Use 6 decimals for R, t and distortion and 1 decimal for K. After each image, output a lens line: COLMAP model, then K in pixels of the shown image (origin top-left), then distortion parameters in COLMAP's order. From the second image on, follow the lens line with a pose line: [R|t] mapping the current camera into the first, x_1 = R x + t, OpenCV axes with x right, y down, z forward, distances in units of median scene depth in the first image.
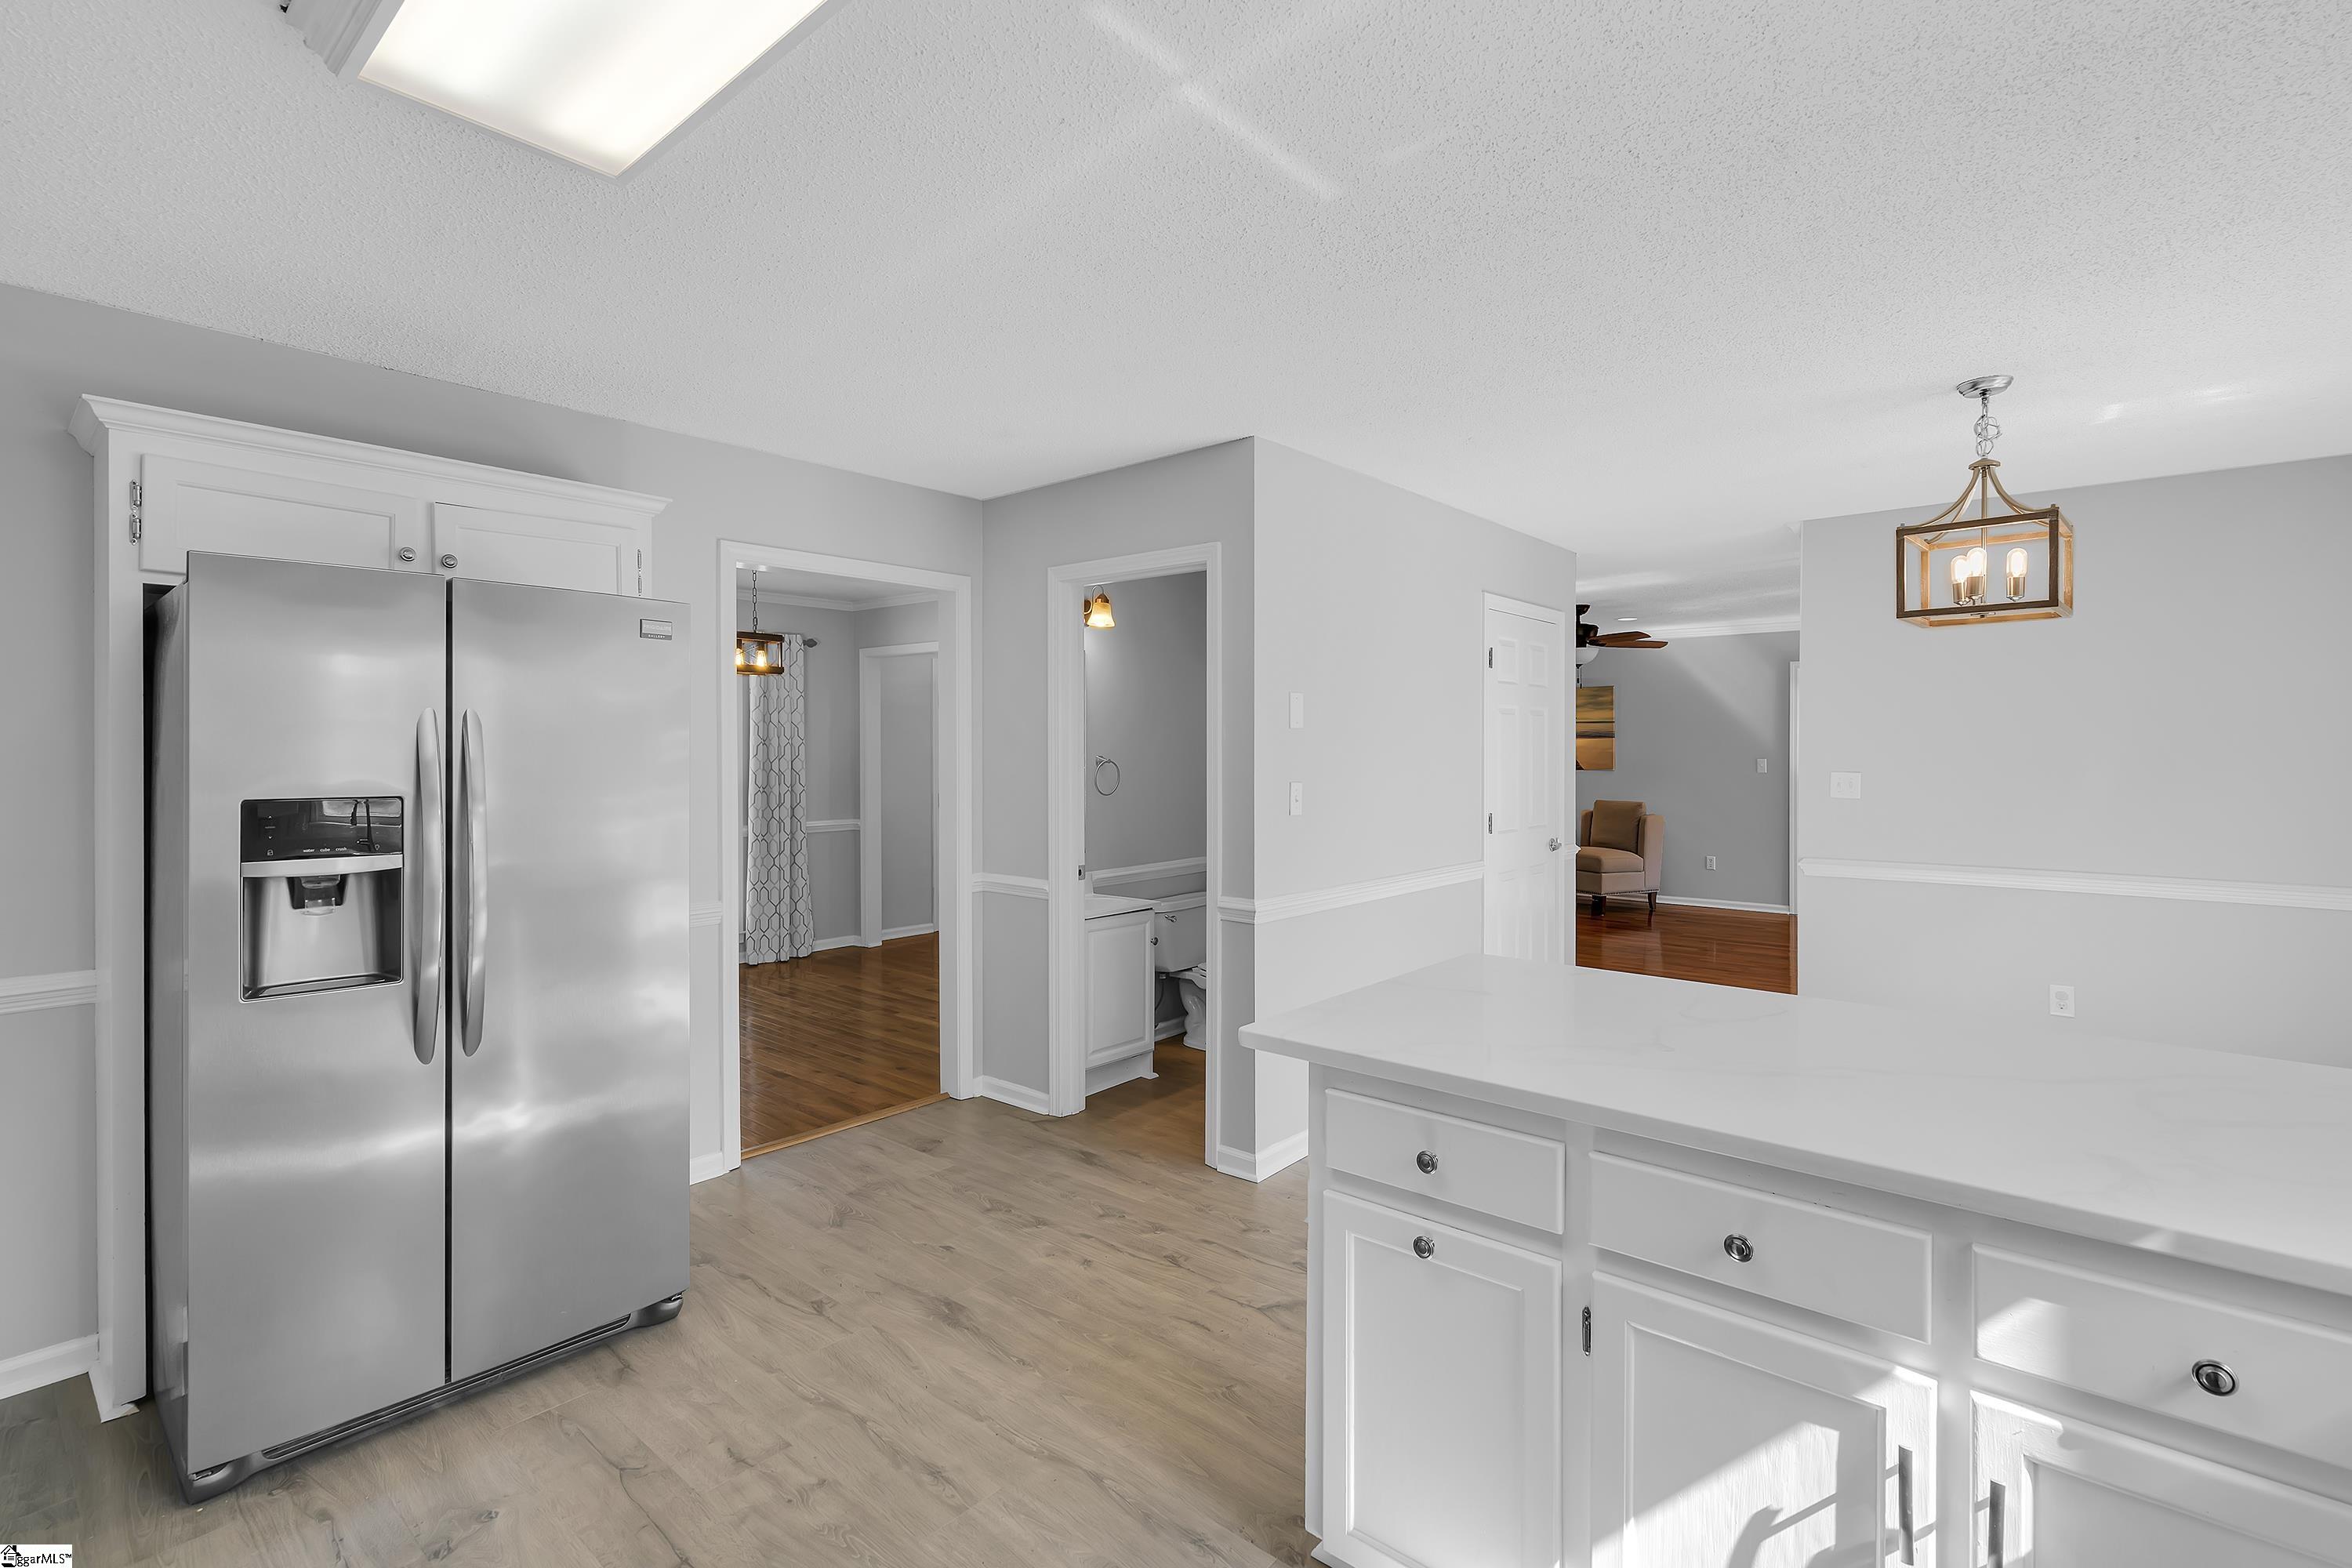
lens RADIAL K [[1089.4, 0, 1176.1], [0, 1089.4, 748.2], [0, 0, 1]] dist [-0.000911, 0.000050]
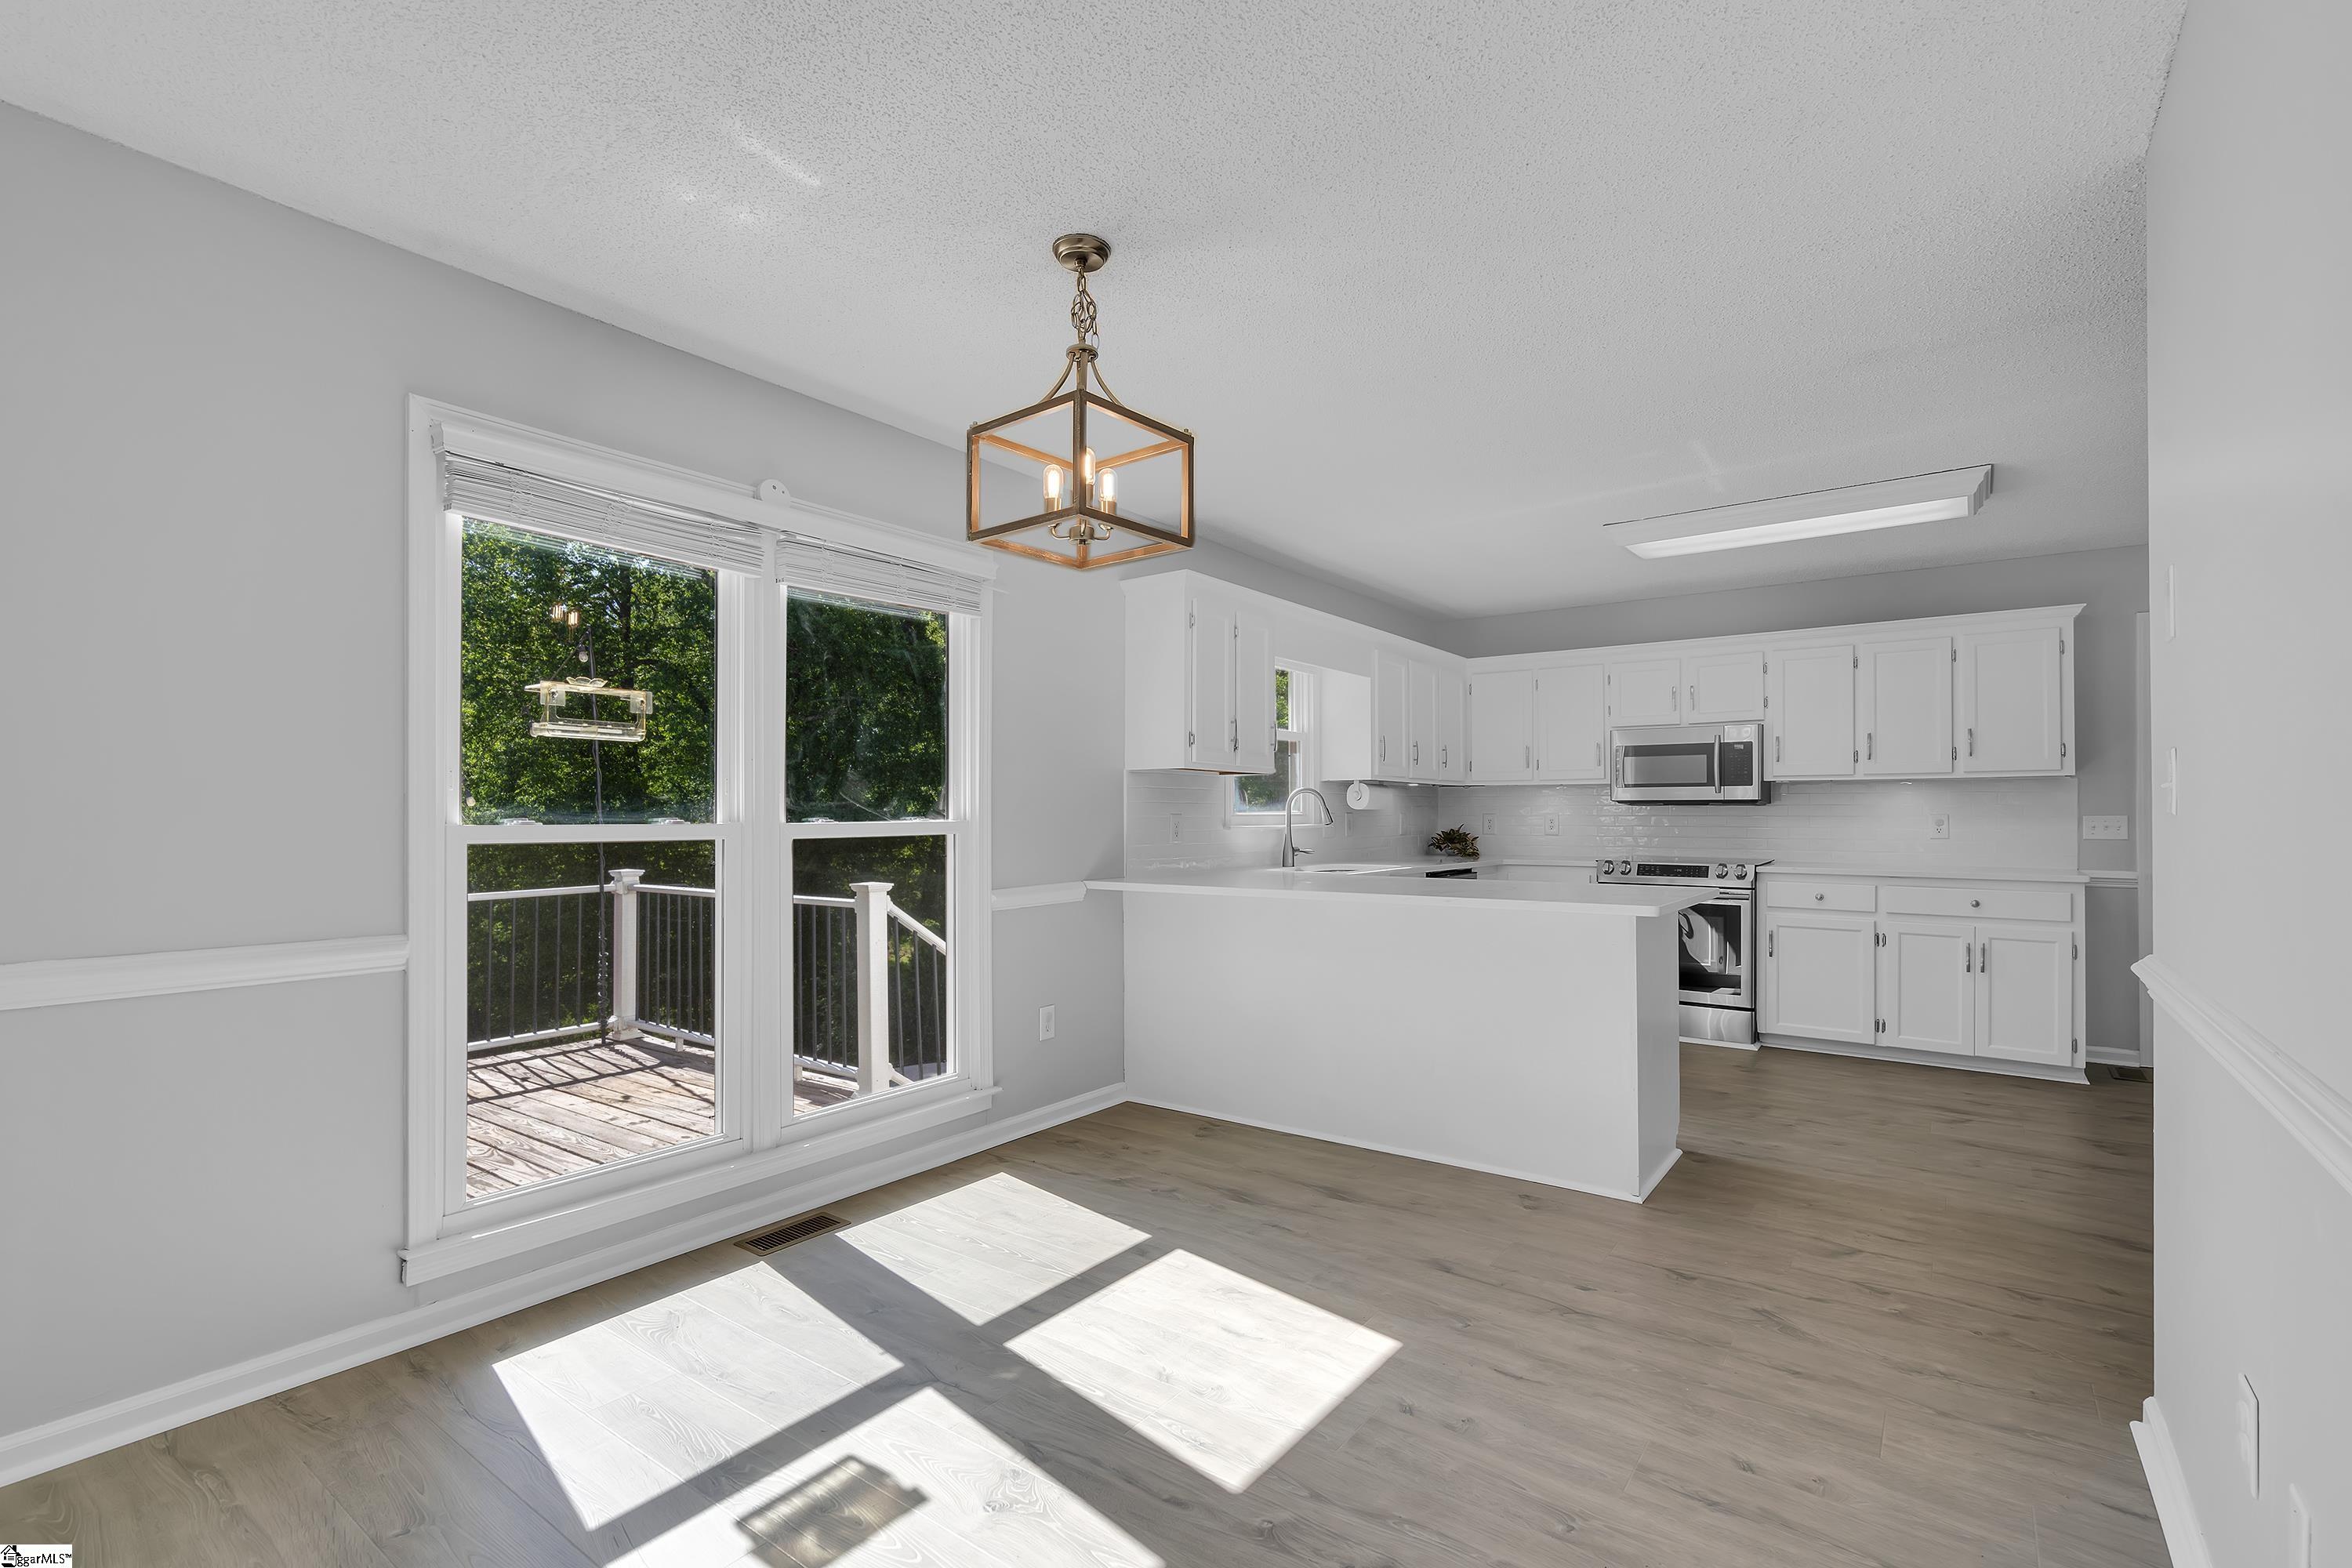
lens RADIAL K [[1059.6, 0, 1186.7], [0, 1059.6, 809.7], [0, 0, 1]] dist [0.003044, 0.000703]
pose [[-0.997058, 0.000643, -0.076654, 0.923507], [0.000815, 0.999997, -0.002221, 0.093022], [0.076652, -0.002277, -0.997055, 2.251204]]
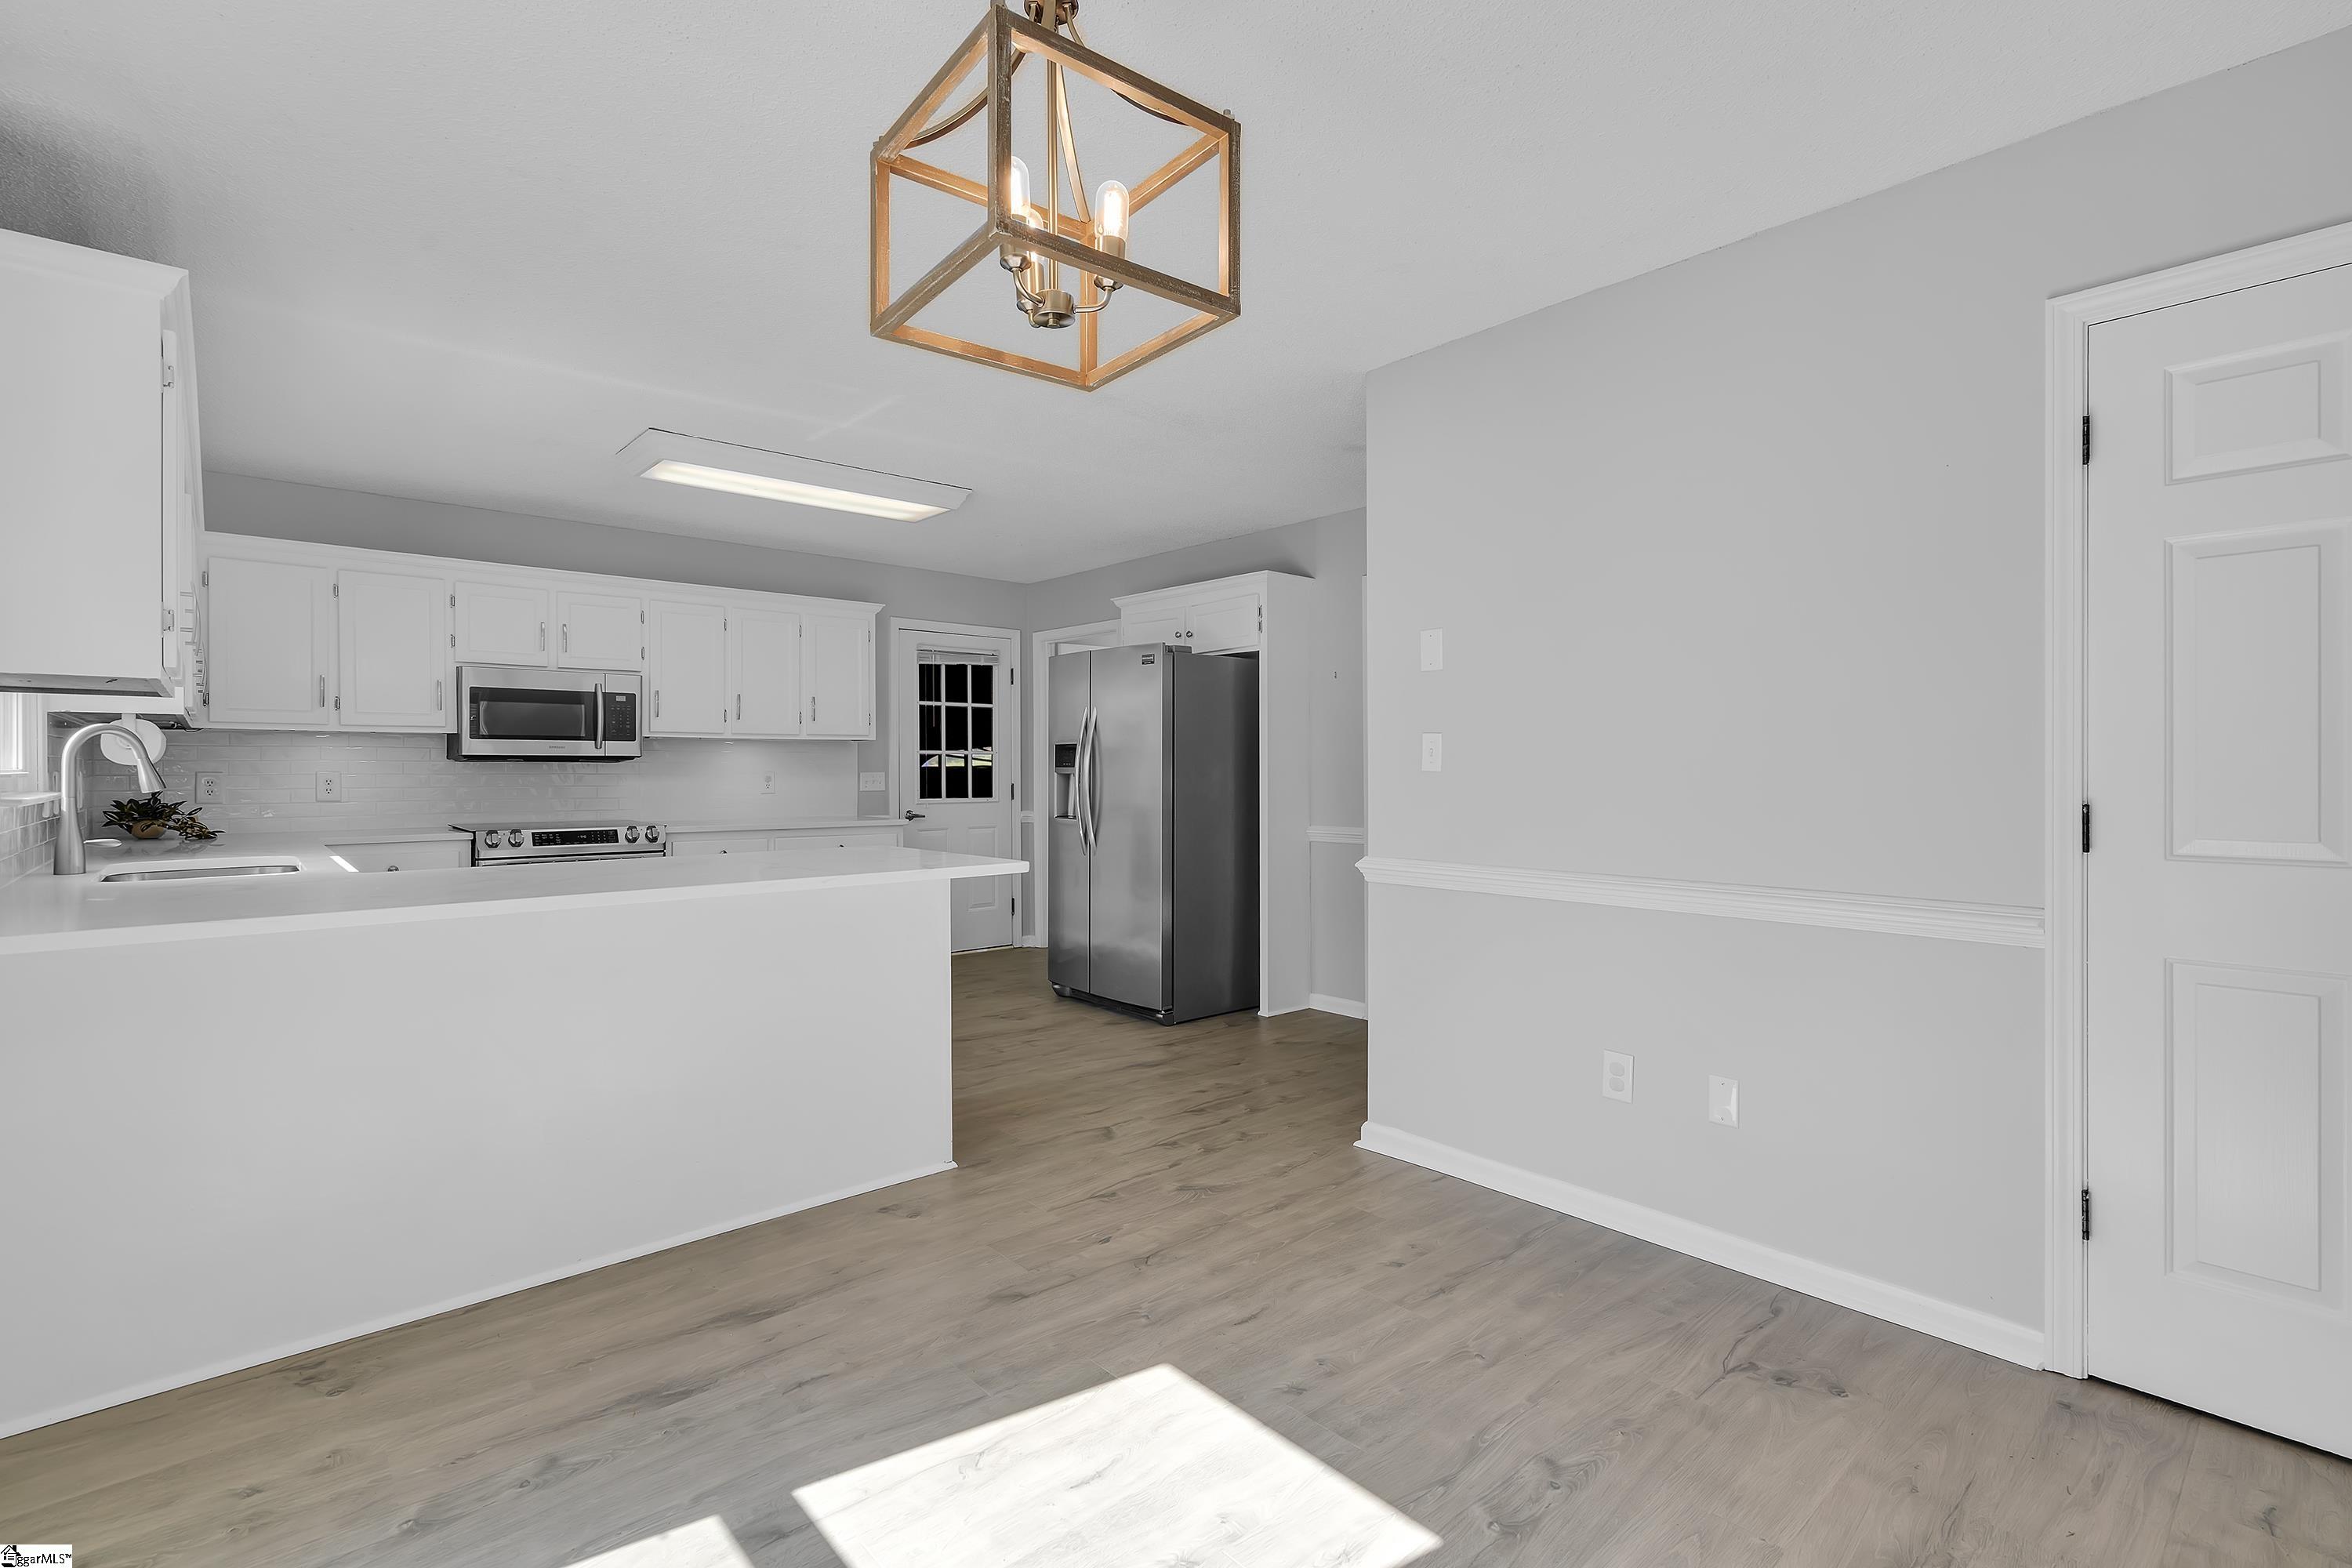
lens RADIAL K [[1071.3, 0, 1173.4], [0, 1071.3, 789.5], [0, 0, 1]] dist [-0.002069, 0.000443]
pose [[-0.138411, 0.018376, -0.990204, 1.515755], [-0.000703, 0.999826, 0.018653, 0.093059], [0.990375, 0.003278, -0.138374, 1.419847]]
